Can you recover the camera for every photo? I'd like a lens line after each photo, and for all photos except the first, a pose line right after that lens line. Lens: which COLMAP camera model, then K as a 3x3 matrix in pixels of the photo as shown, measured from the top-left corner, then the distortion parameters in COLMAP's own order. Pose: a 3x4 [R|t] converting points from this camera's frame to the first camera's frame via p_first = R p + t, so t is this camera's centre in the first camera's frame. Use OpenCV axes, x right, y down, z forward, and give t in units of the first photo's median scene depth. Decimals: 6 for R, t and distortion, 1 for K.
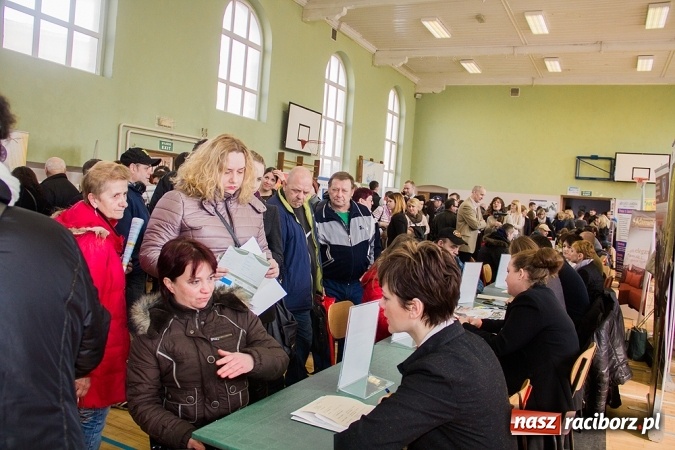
lens RADIAL K [[577.7, 0, 337.5], [0, 577.7, 225.0], [0, 0, 1]] dist [-0.166768, 0.143284]
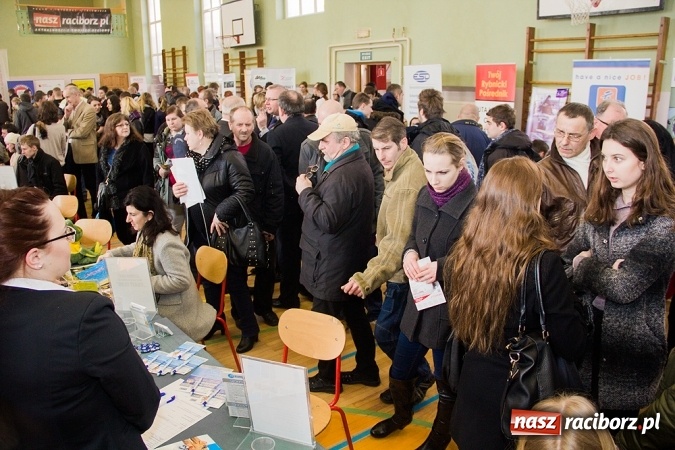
lens RADIAL K [[577.7, 0, 337.5], [0, 577.7, 225.0], [0, 0, 1]] dist [-0.166768, 0.143284]
pose [[-0.446074, 0.111861, -0.887978, 0.685339], [-0.087568, 0.981943, 0.167687, -0.011108], [0.890702, 0.152560, -0.428224, 1.514513]]
